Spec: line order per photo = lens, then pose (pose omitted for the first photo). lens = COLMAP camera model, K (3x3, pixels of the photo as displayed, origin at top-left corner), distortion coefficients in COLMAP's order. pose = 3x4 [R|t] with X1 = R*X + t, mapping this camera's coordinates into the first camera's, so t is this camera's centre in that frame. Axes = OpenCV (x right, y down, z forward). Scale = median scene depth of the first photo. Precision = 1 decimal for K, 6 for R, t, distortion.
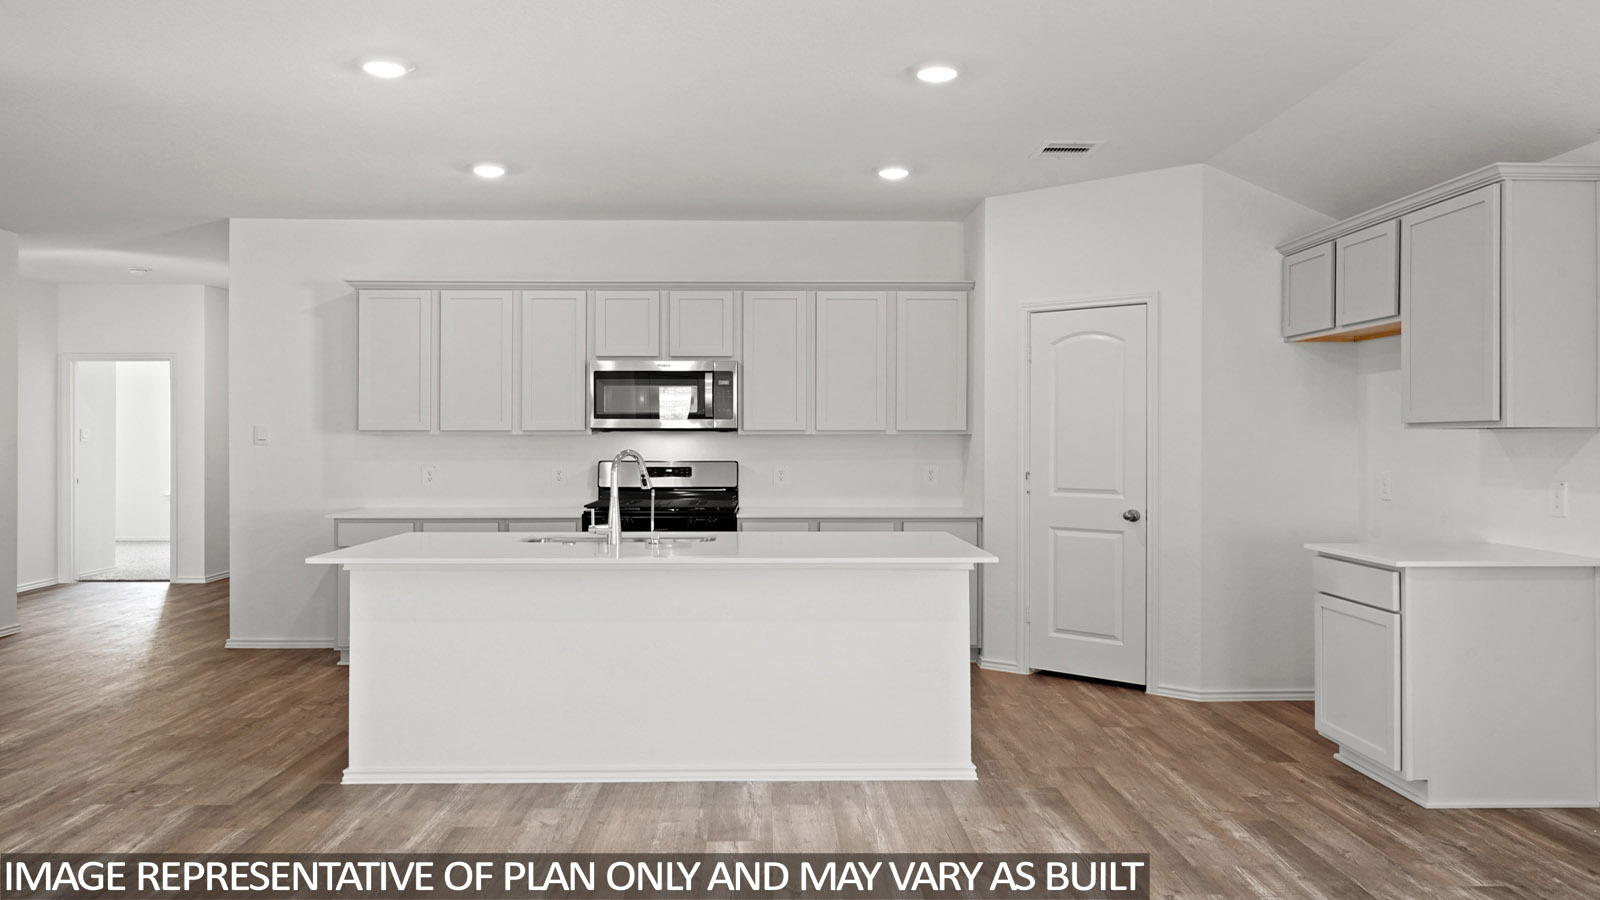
lens RADIAL K [[1272.1, 0, 796.3], [0, 1272.1, 428.1], [0, 0, 1]] dist [-0.001511, 0.004025]
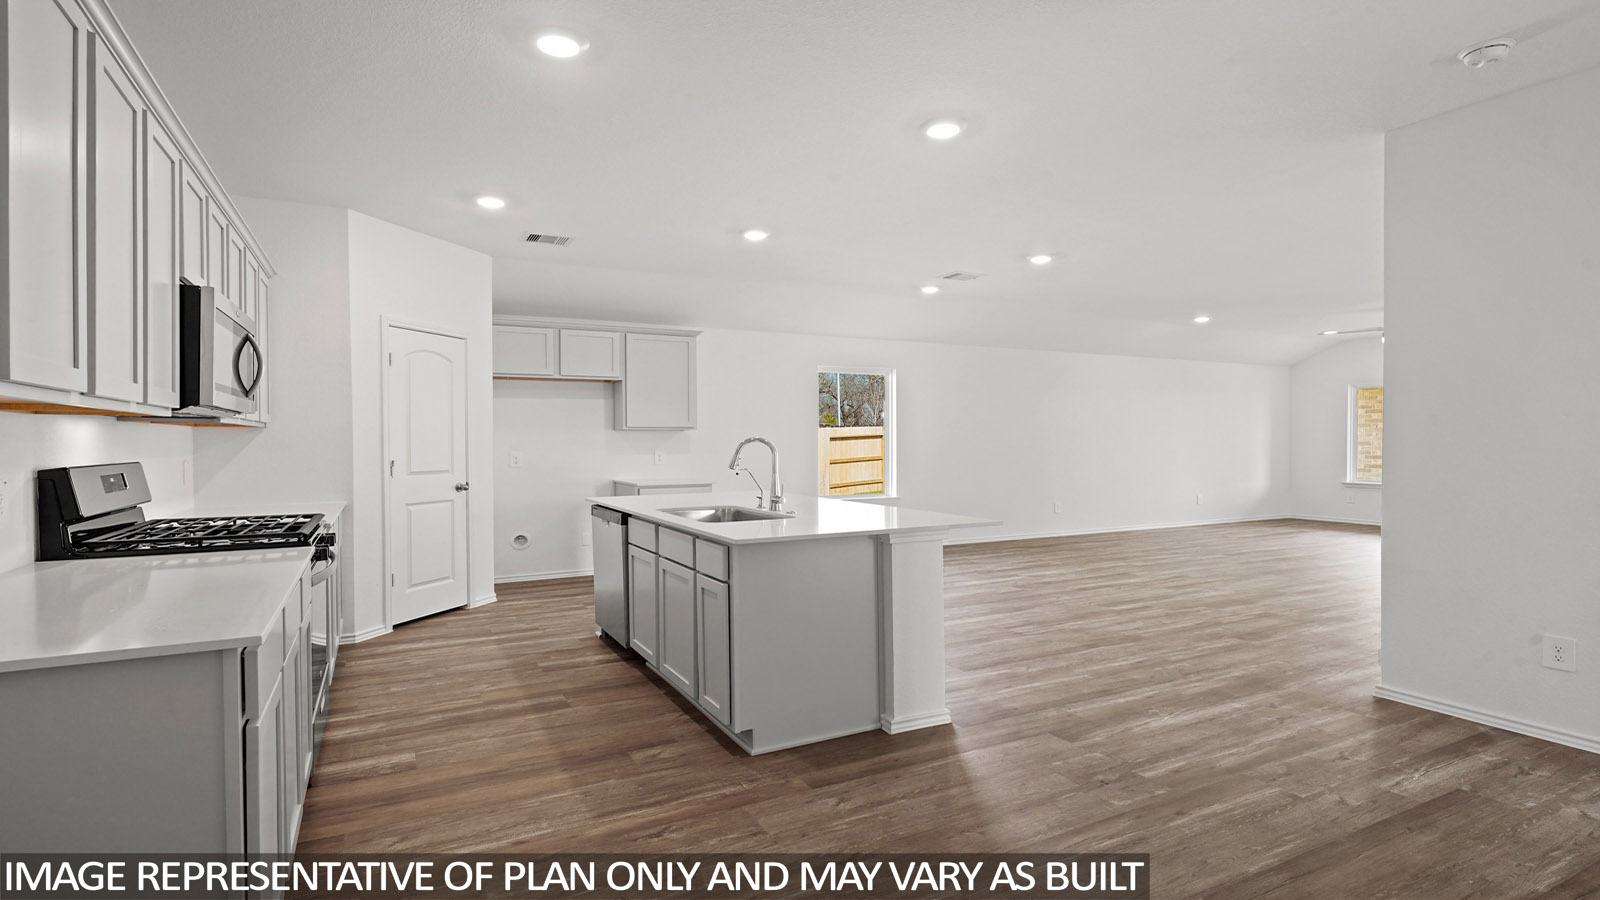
lens RADIAL K [[783.3, 0, 794.9], [0, 783.3, 446.5], [0, 0, 1]] dist [0.004255, -0.001112]
pose [[-0.452932, -0.004498, 0.891534, -0.656773], [-0.003372, 0.999989, 0.003332, 0.018450], [-0.891538, -0.001497, -0.452943, 1.026266]]
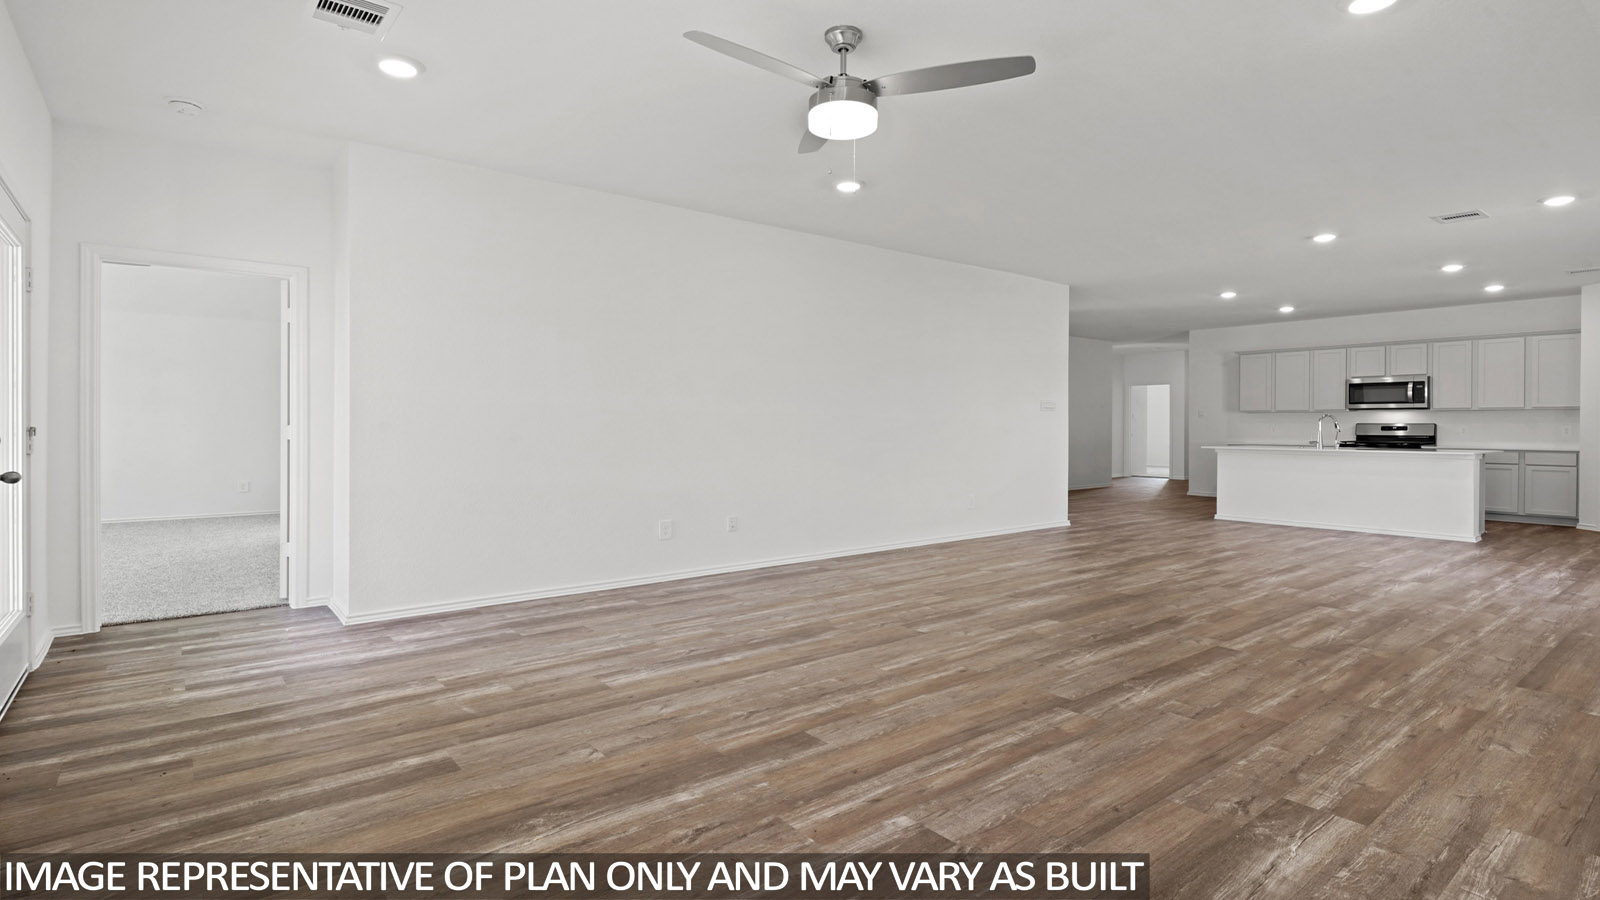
lens RADIAL K [[784.3, 0, 798.2], [0, 784.3, 442.1], [0, 0, 1]] dist [0.001059, -0.003944]
pose [[0.613580, 0.016332, -0.789464, 0.345382], [0.005981, 0.999661, 0.025329, 0.018507], [0.789610, -0.020263, 0.613274, -0.642086]]
